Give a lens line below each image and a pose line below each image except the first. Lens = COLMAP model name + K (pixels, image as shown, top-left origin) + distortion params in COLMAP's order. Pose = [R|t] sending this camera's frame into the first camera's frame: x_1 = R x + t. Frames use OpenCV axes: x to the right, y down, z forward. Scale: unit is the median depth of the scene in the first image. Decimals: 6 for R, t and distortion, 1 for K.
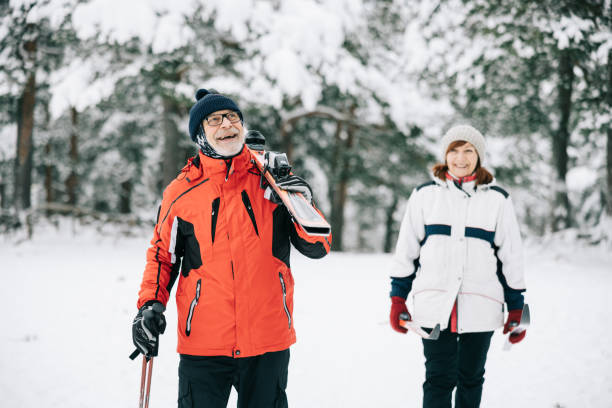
lens RADIAL K [[595.0, 0, 306.0], [0, 595.0, 204.0], [0, 0, 1]] dist [0.000808, -0.001928]
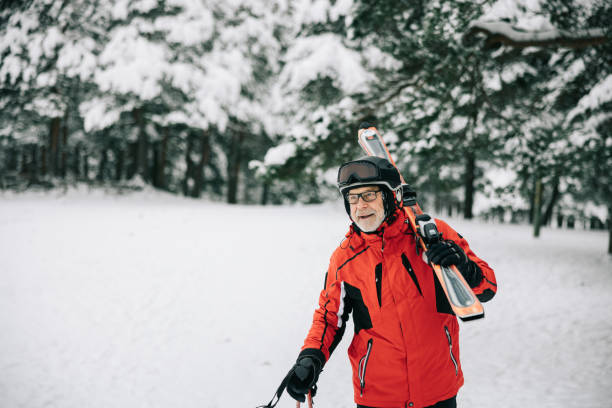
lens RADIAL K [[595.0, 0, 306.0], [0, 595.0, 204.0], [0, 0, 1]] dist [0.000808, -0.001928]
pose [[0.982038, 0.018604, 0.187766, -0.083077], [-0.033503, 0.996507, 0.076490, -0.078680], [-0.185687, -0.081407, 0.979231, -0.948000]]
